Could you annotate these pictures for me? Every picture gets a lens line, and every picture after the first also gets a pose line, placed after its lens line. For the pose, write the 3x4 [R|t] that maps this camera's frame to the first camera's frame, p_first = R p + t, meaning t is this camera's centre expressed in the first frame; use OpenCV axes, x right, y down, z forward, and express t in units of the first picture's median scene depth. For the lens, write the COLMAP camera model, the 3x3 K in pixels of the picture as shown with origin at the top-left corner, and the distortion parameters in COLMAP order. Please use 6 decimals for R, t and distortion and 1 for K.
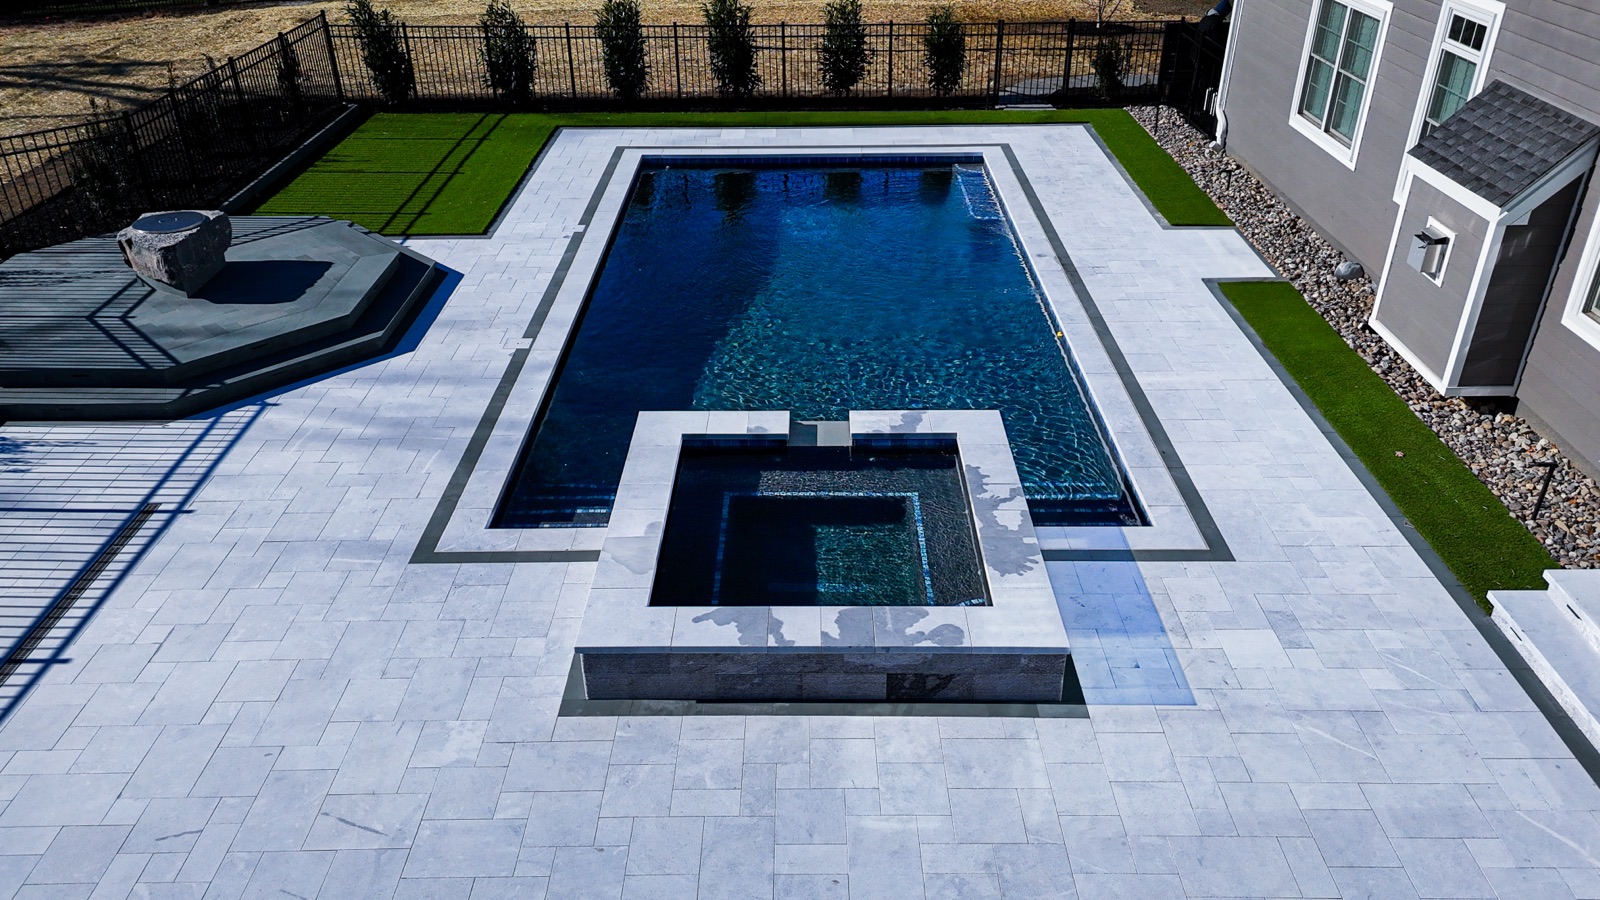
lens RADIAL K [[1168.6, 0, 800.0], [0, 1168.6, 450.0], [0, 0, 1]] dist [0.011565, 0.001266]
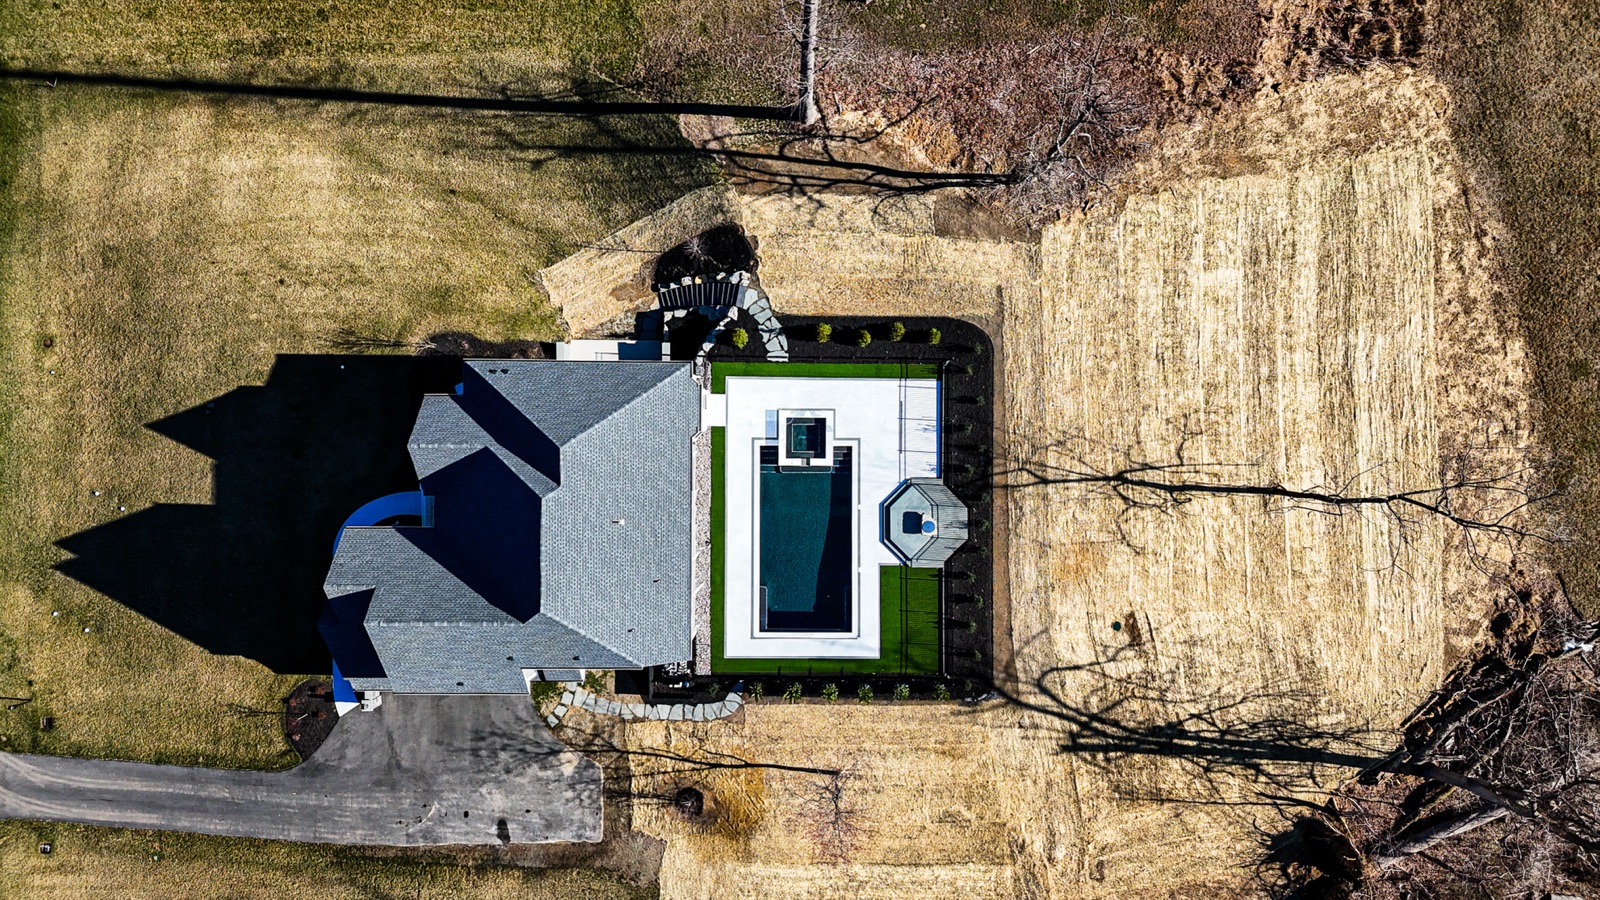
lens RADIAL K [[1203.0, 0, 800.0], [0, 1203.0, 450.0], [0, 0, 1]] dist [0.047732, -0.060550]
pose [[-0.999926, 0.003579, 0.011659, -0.030543], [0.008493, -0.481741, 0.876273, -5.426662], [0.008753, 0.876306, 0.481675, -2.163681]]
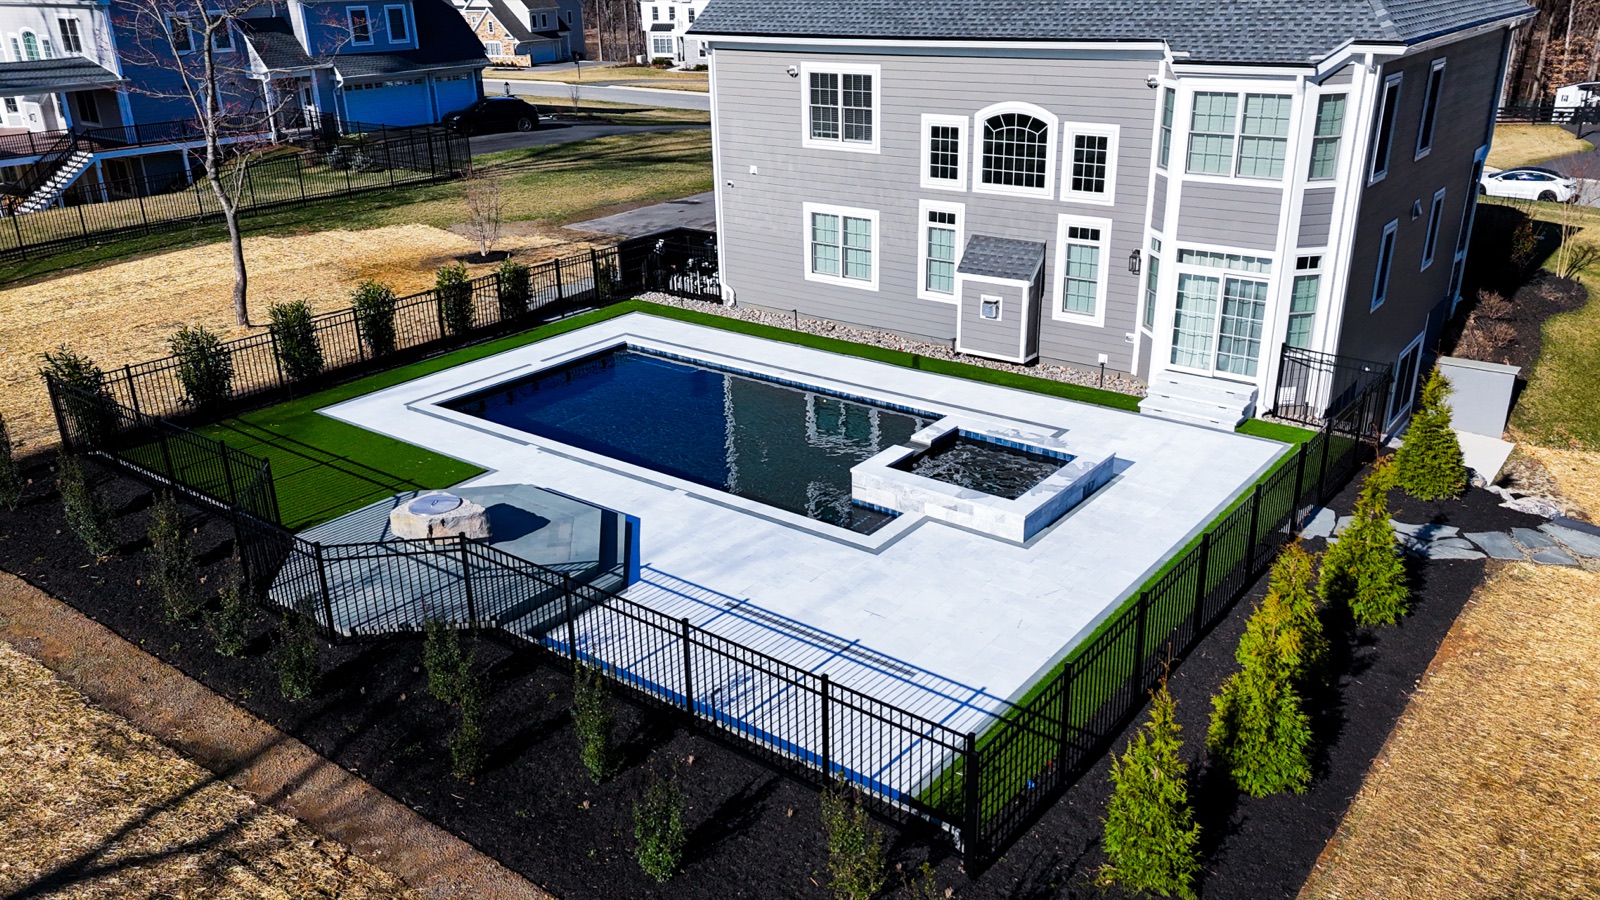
lens RADIAL K [[1203.0, 0, 800.0], [0, 1203.0, 450.0], [0, 0, 1]] dist [0.047732, -0.060550]
pose [[0.604625, -0.303132, 0.736573, -1.458461], [0.412365, 0.910302, 0.036135, -0.150677], [-0.681457, 0.281889, 0.675392, -0.249381]]
